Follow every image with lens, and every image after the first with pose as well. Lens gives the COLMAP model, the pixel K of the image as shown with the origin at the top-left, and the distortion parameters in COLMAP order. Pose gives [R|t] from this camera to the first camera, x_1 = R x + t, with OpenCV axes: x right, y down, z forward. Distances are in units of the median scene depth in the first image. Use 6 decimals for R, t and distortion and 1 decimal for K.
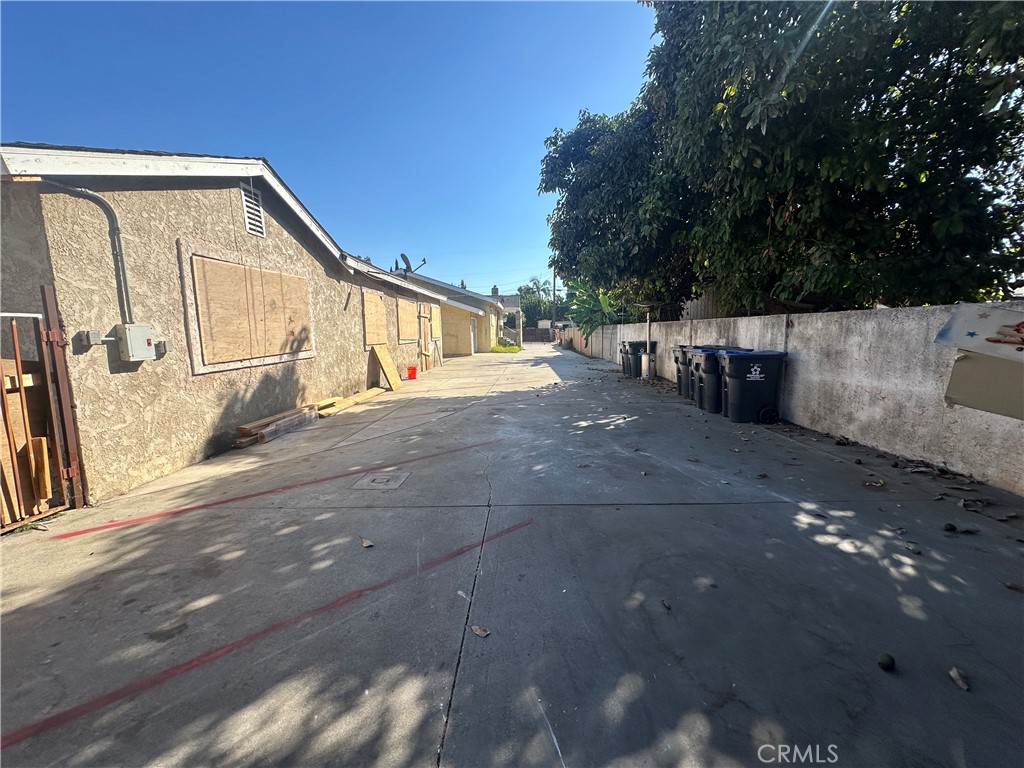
lens RADIAL K [[412.8, 0, 511.3], [0, 412.8, 381.7], [0, 0, 1]] dist [-0.000996, -0.000046]
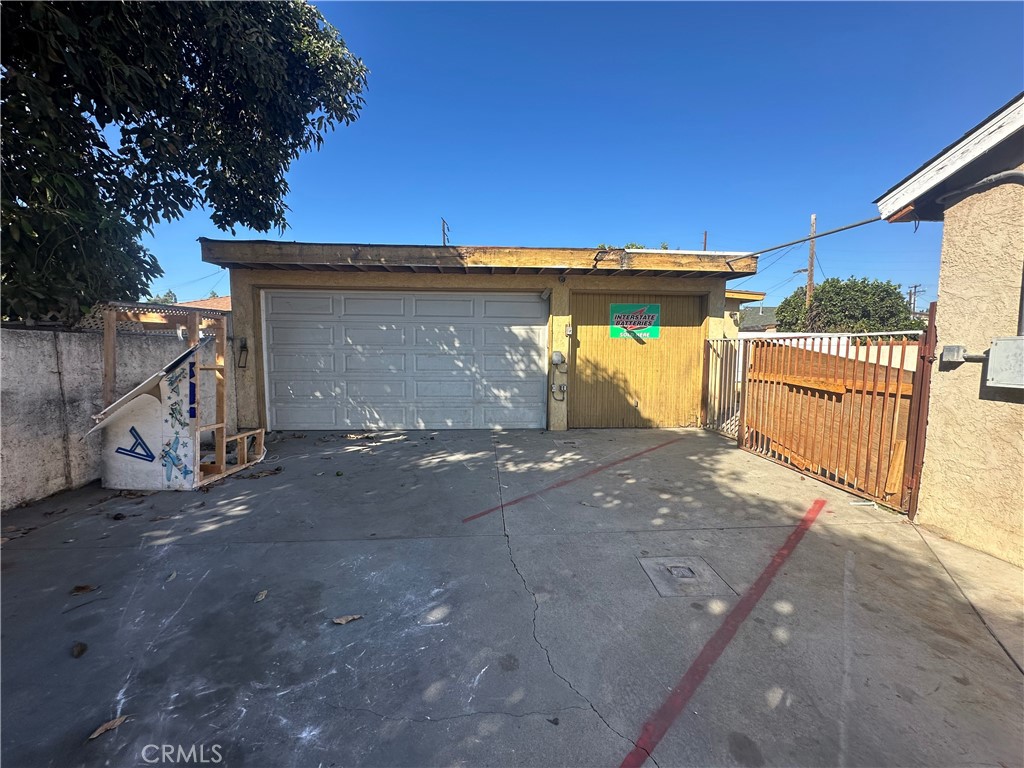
lens RADIAL K [[412.8, 0, 515.2], [0, 412.8, 383.7], [0, 0, 1]] dist [-0.000996, -0.000046]
pose [[-0.993821, 0.021700, -0.108852, 0.025608], [-0.001375, 0.978221, 0.207564, -0.280047], [0.110985, 0.206431, -0.972146, 2.192557]]
